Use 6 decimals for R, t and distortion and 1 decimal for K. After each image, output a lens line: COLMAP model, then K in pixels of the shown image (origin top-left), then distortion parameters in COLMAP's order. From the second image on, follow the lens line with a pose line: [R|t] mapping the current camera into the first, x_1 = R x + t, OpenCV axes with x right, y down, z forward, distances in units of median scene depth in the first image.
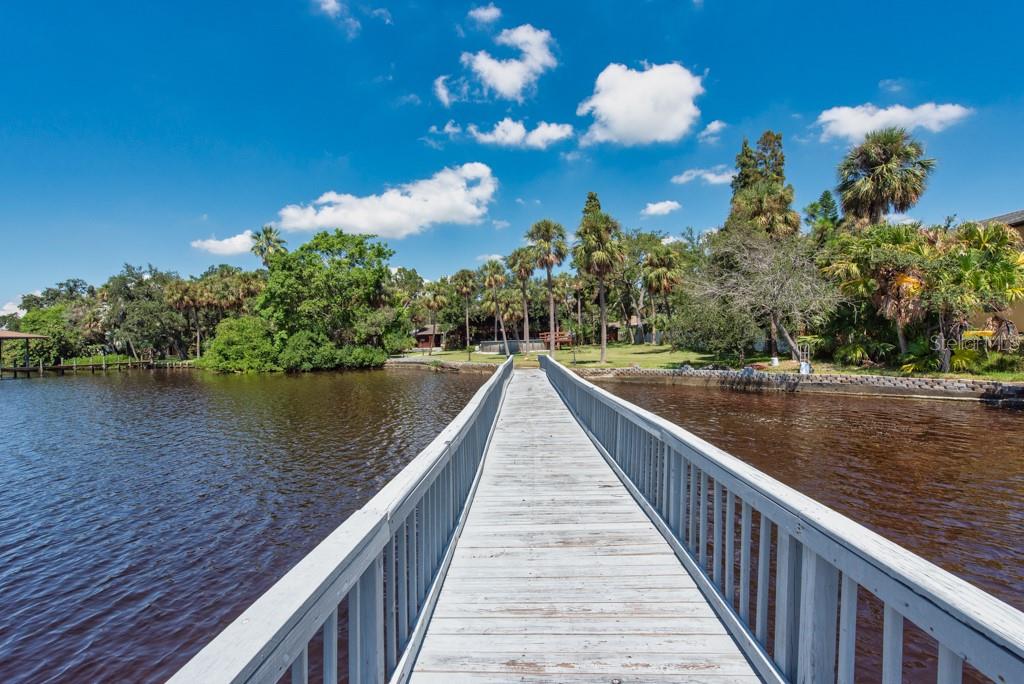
lens RADIAL K [[405.8, 0, 517.3], [0, 405.8, 352.9], [0, 0, 1]] dist [0.005487, -0.000811]
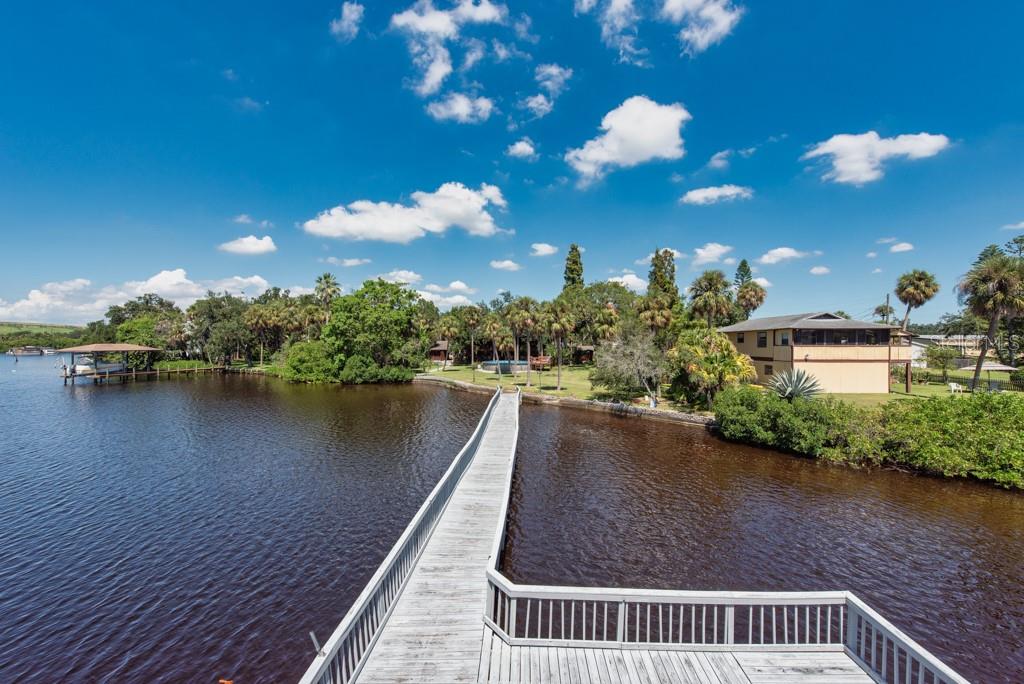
lens RADIAL K [[405.8, 0, 508.1], [0, 405.8, 344.5], [0, 0, 1]] dist [0.005487, -0.000811]
pose [[0.999209, 0.030520, -0.025506, 0.030343], [-0.031059, 0.999297, -0.021001, -0.073221], [0.024847, 0.021777, 0.999454, -0.370177]]
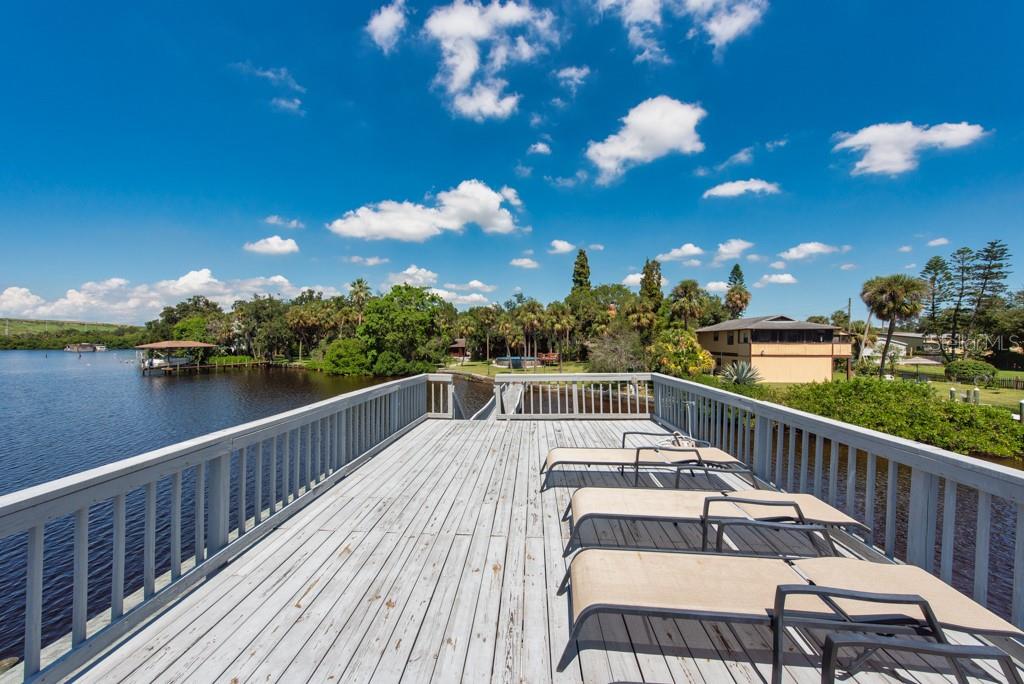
lens RADIAL K [[405.8, 0, 507.8], [0, 405.8, 347.5], [0, 0, 1]] dist [0.005487, -0.000811]
pose [[0.997092, 0.032750, -0.068804, 0.058719], [-0.033291, 0.999423, -0.006722, -0.069615], [0.068544, 0.008993, 0.997608, -0.542307]]
